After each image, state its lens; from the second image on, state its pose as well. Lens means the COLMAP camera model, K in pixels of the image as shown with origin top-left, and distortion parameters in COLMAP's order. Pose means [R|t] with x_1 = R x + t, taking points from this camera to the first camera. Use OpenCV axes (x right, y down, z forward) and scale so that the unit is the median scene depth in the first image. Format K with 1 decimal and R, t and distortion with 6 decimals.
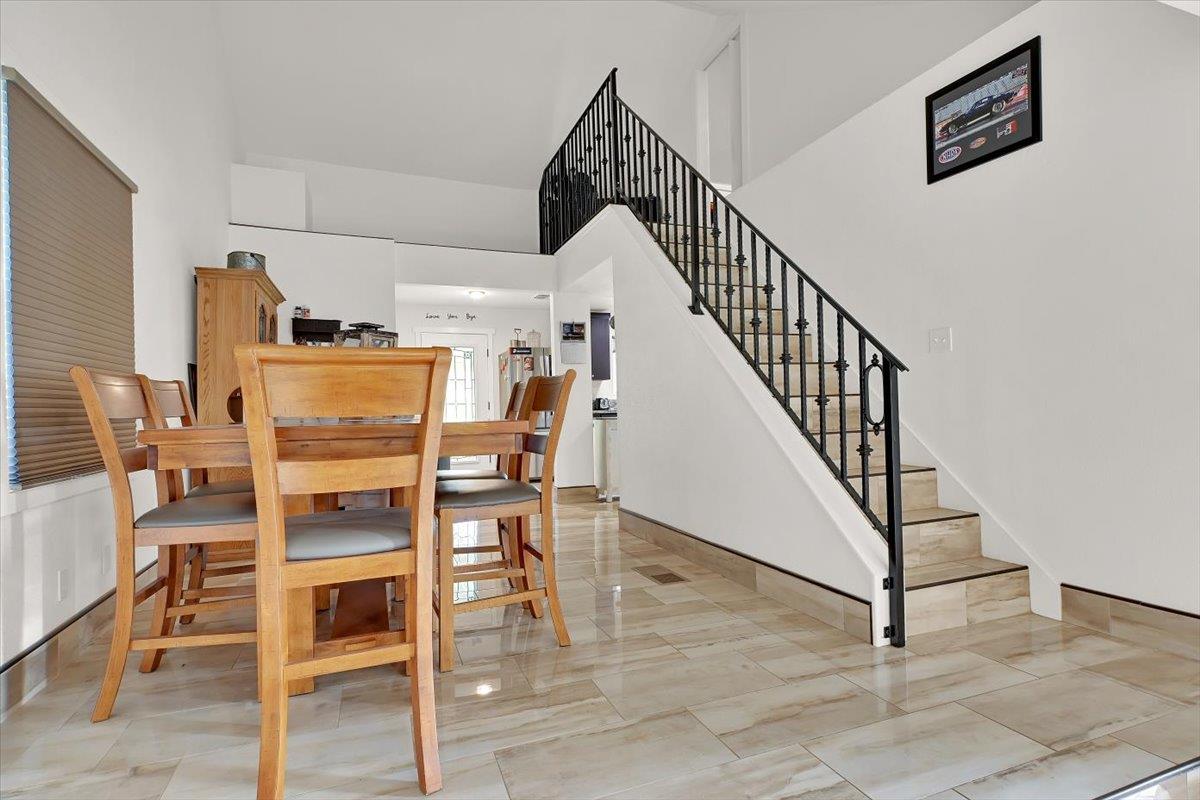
lens RADIAL K [[591.8, 0, 600.0], [0, 591.8, 400.0], [0, 0, 1]] dist [-0.001681, 0.000679]
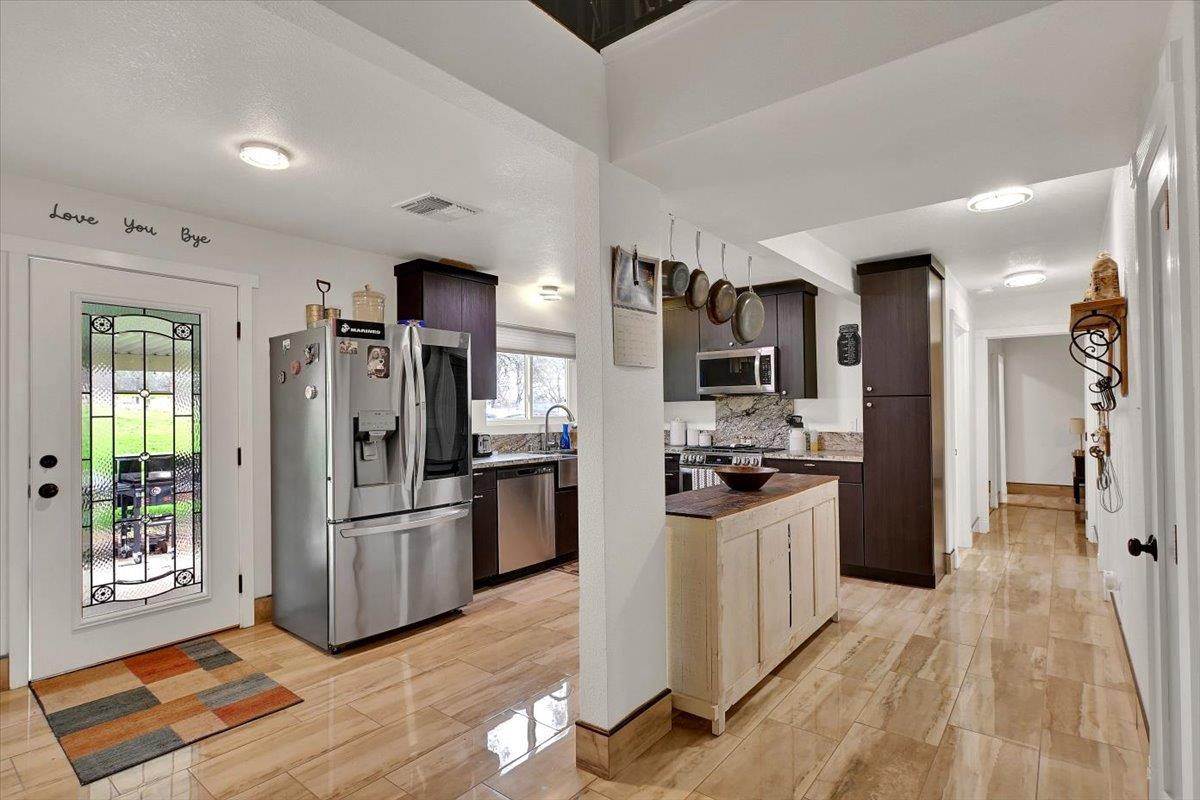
lens RADIAL K [[591.8, 0, 600.0], [0, 591.8, 400.0], [0, 0, 1]] dist [-0.001681, 0.000679]
pose [[0.868121, 0.023862, 0.495779, -0.190587], [-0.017320, 0.999692, -0.017788, -0.029541], [-0.496050, 0.006856, 0.868267, 0.556547]]
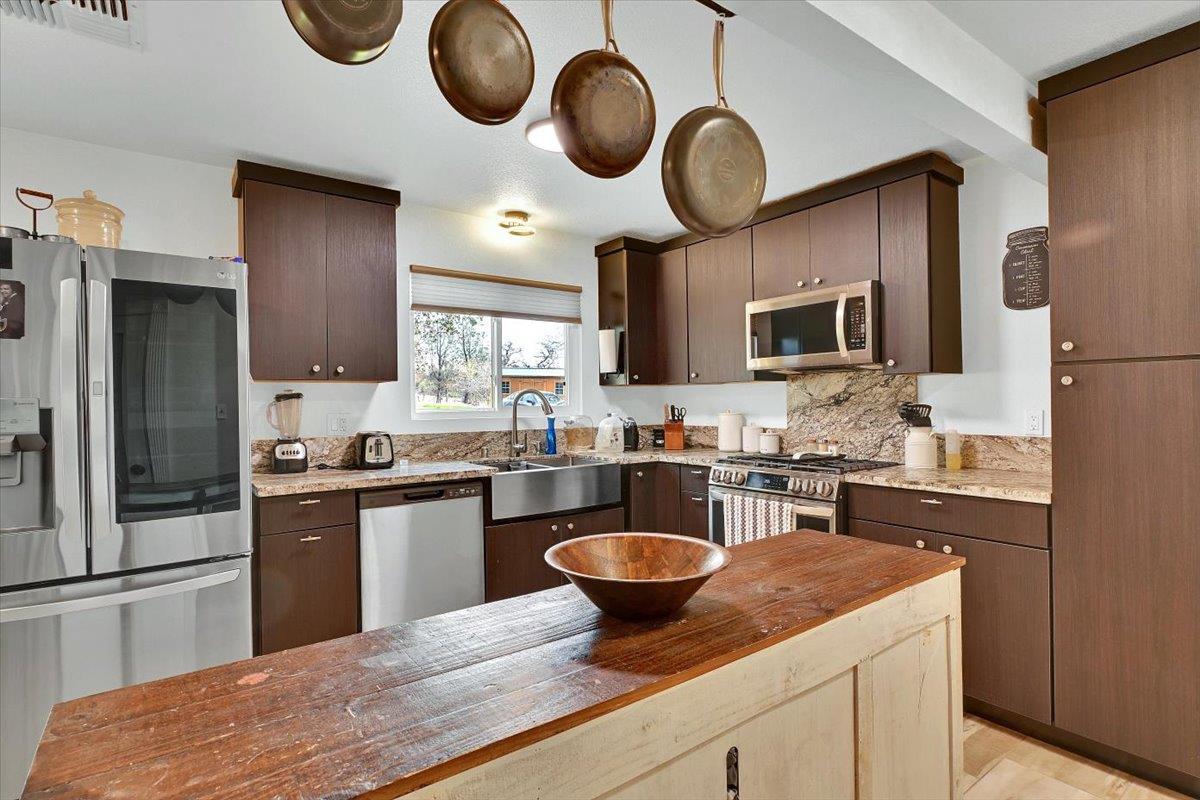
lens RADIAL K [[588.6, 0, 597.7], [0, 588.6, 401.3], [0, 0, 1]] dist [-0.000241, 0.000628]
pose [[0.969524, 0.010640, 0.244764, 0.053968], [-0.012651, 0.999898, 0.006646, -0.029701], [-0.244668, -0.009540, 0.969560, 0.722291]]
